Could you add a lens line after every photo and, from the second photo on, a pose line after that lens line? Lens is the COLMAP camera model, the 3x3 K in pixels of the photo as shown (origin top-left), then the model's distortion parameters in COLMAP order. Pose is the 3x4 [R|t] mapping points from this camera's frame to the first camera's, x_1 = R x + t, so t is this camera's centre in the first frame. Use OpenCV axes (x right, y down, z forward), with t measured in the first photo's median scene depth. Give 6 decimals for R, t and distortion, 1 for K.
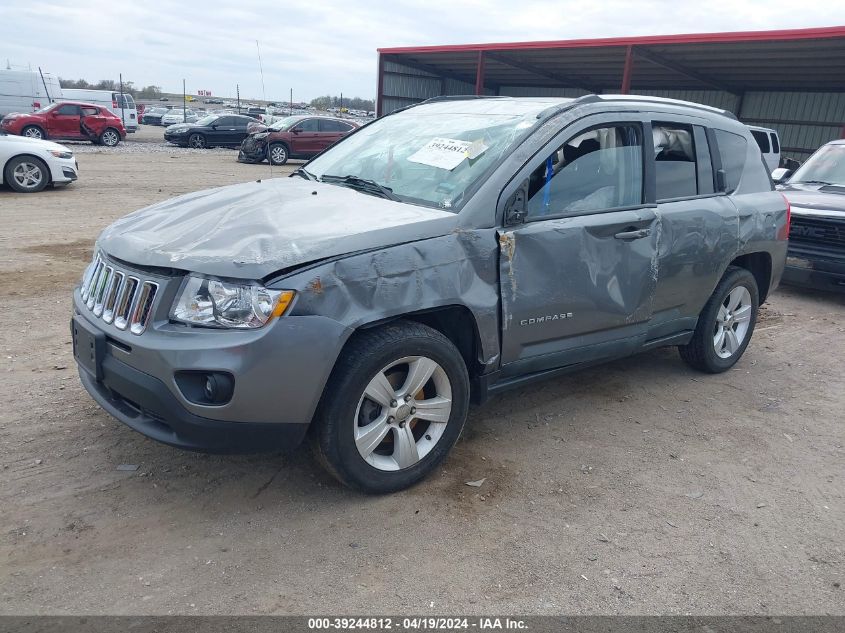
lens RADIAL K [[628.4, 0, 422.5], [0, 628.4, 316.5], [0, 0, 1]] dist [0.009147, -0.002436]
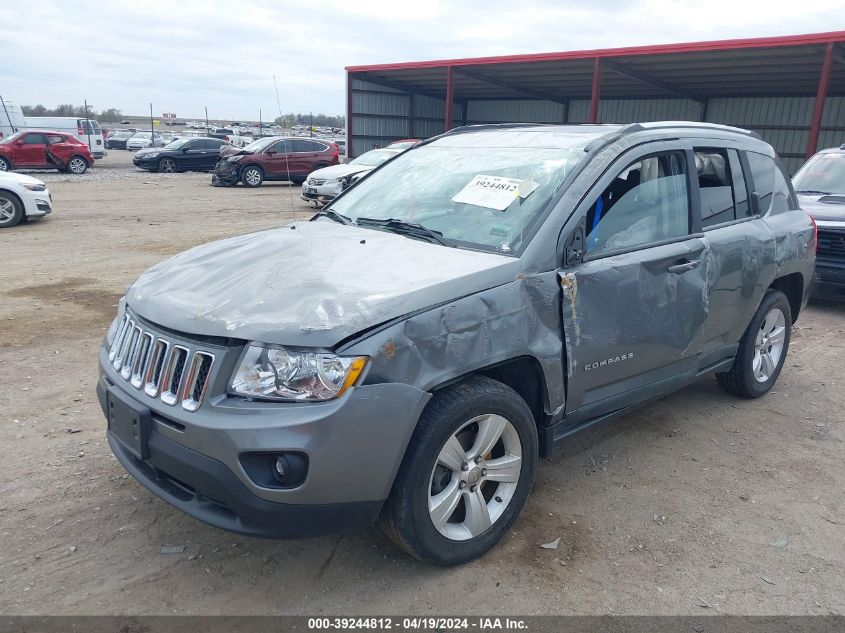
lens RADIAL K [[628.4, 0, 422.5], [0, 628.4, 316.5], [0, 0, 1]] dist [0.009147, -0.002436]
pose [[0.998264, -0.044599, 0.038472, -0.118095], [0.045415, 0.998756, -0.020581, -0.058581], [-0.037507, 0.022292, 0.999048, 0.061861]]
